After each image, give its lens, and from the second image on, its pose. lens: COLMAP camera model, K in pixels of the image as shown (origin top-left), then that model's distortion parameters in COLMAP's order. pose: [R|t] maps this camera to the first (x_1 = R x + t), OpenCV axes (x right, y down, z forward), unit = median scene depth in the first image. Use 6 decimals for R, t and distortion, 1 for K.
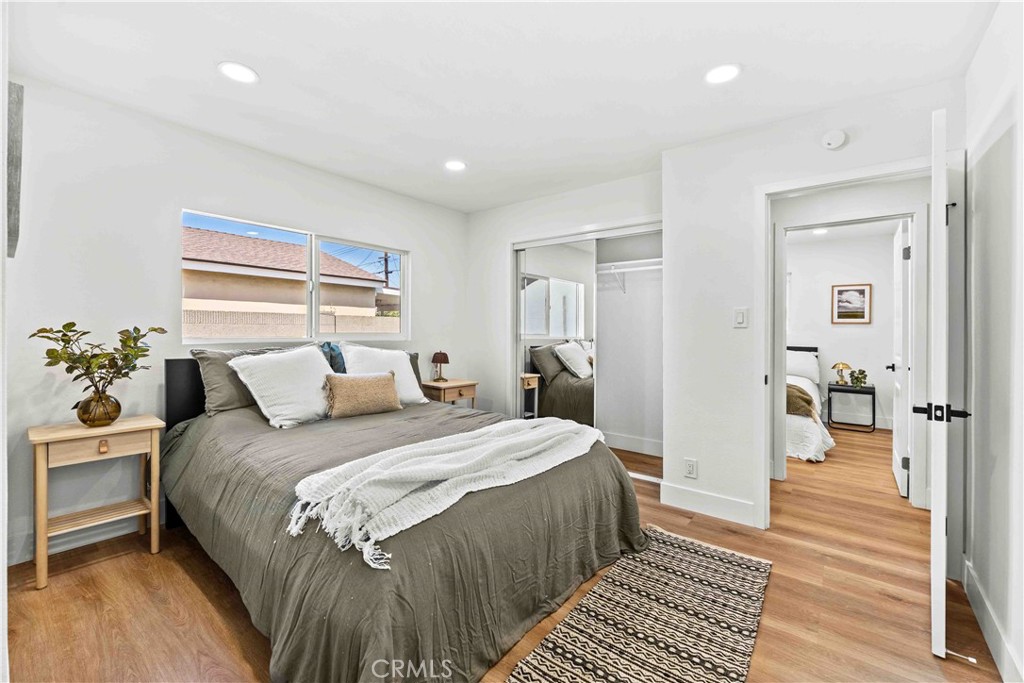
lens RADIAL K [[418.4, 0, 508.1], [0, 418.4, 345.5], [0, 0, 1]] dist [-0.000790, -0.000126]
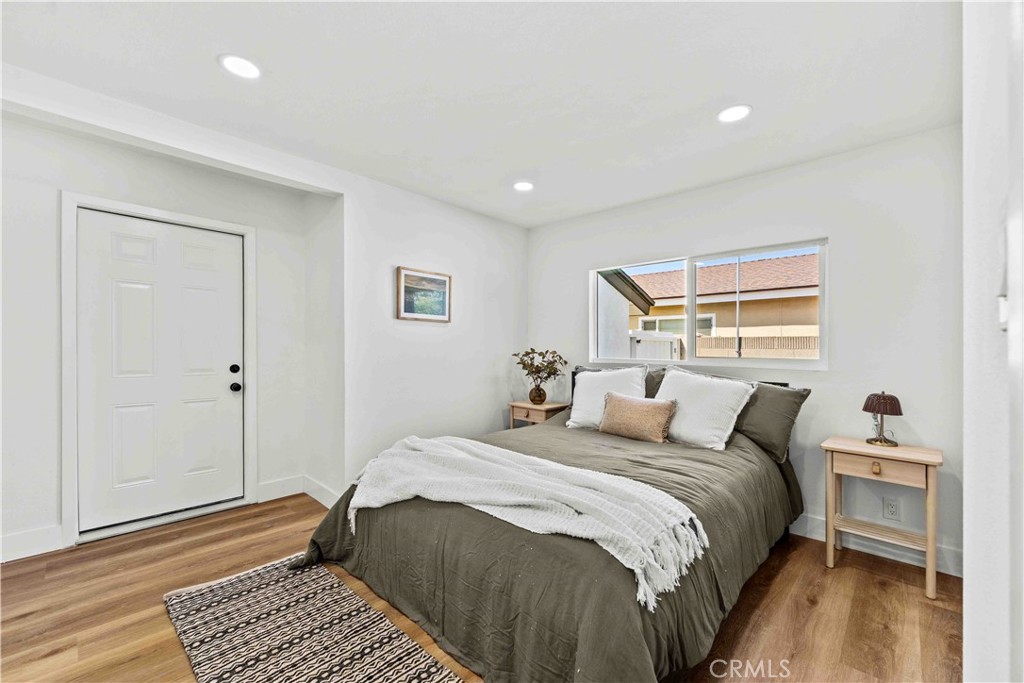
lens RADIAL K [[420.0, 0, 510.5], [0, 420.0, 359.3], [0, 0, 1]] dist [0.001900, -0.000145]
pose [[-0.086627, 0.015707, -0.996117, 0.511461], [-0.048211, 0.998638, 0.019940, -0.020877], [0.995074, 0.049752, -0.085752, 0.596297]]
